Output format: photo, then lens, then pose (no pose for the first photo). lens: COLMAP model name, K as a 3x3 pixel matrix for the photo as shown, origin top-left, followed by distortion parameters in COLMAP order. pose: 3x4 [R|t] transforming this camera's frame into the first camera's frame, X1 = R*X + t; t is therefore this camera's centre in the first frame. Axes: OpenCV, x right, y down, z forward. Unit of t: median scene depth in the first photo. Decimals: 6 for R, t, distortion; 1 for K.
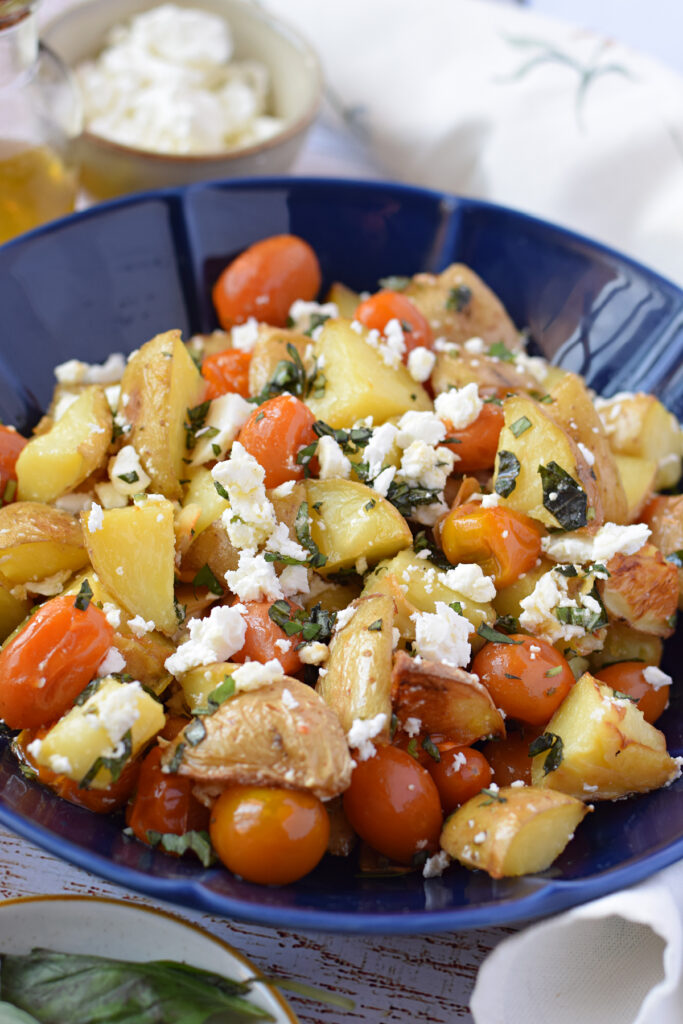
lens RADIAL K [[2526.5, 0, 341.5], [0, 2526.5, 512.0], [0, 0, 1]] dist [-0.097495, -0.727695]
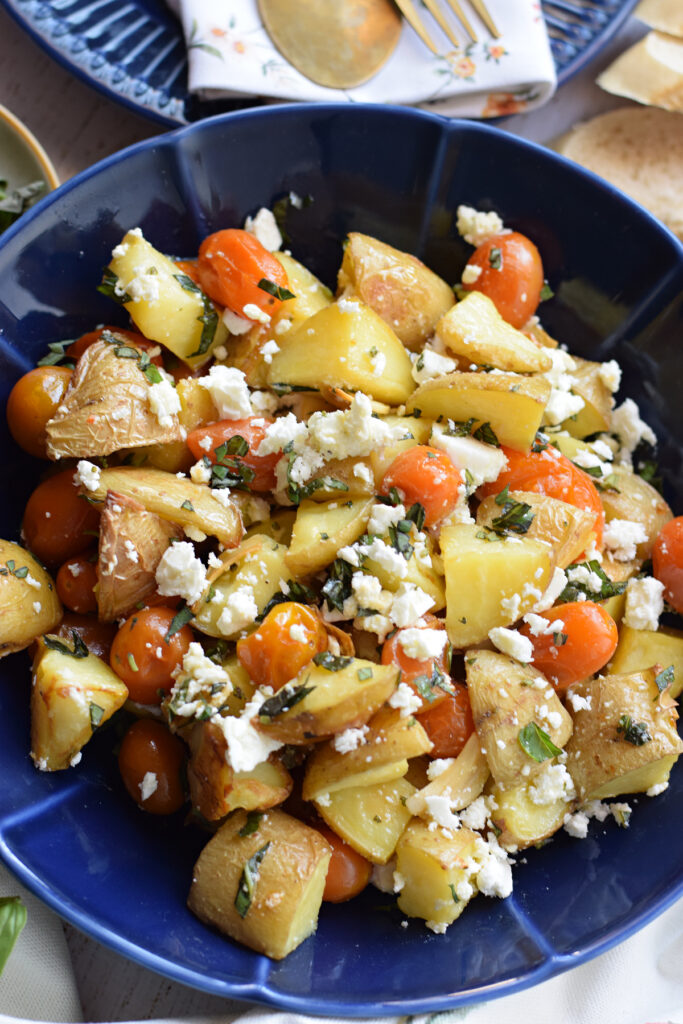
lens RADIAL K [[2610.9, 0, 341.5], [0, 2610.9, 512.0], [0, 0, 1]] dist [-0.058908, -0.553856]
pose [[-0.251618, 0.878679, -0.405723, 0.466646], [-0.747562, 0.089798, 0.658094, -0.765671], [0.614687, 0.468892, 0.634272, 0.282423]]
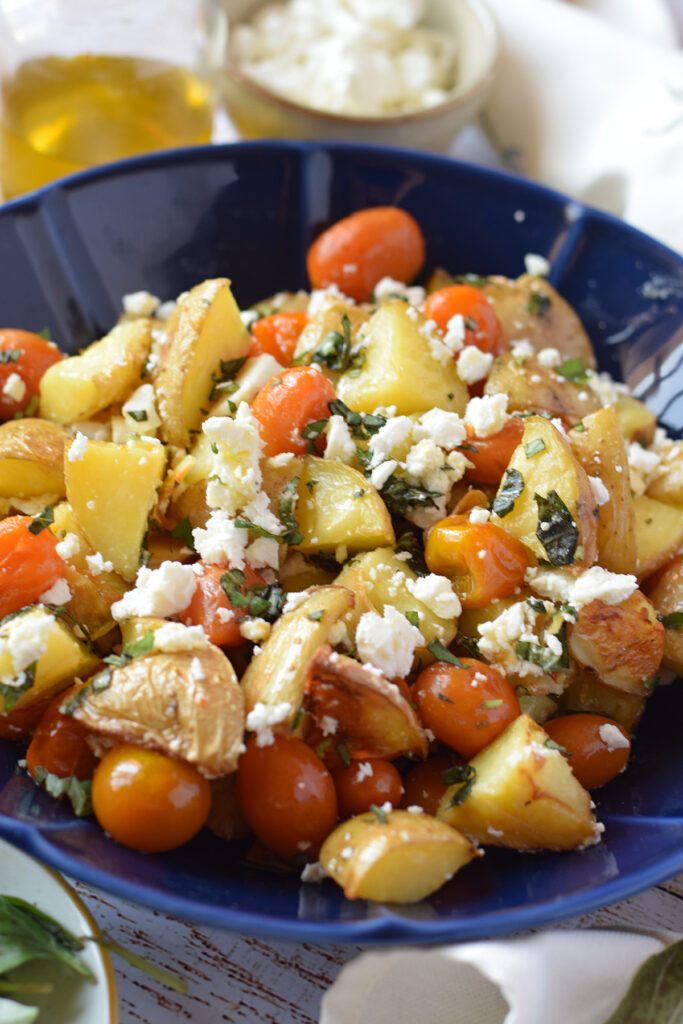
lens RADIAL K [[2526.5, 0, 341.5], [0, 2526.5, 512.0], [0, 0, 1]] dist [-0.097495, -0.727695]
pose [[0.958562, 0.213319, -0.188824, 0.191083], [-0.211123, 0.976939, 0.031910, -0.025880], [0.191276, 0.009278, 0.981492, 0.051296]]
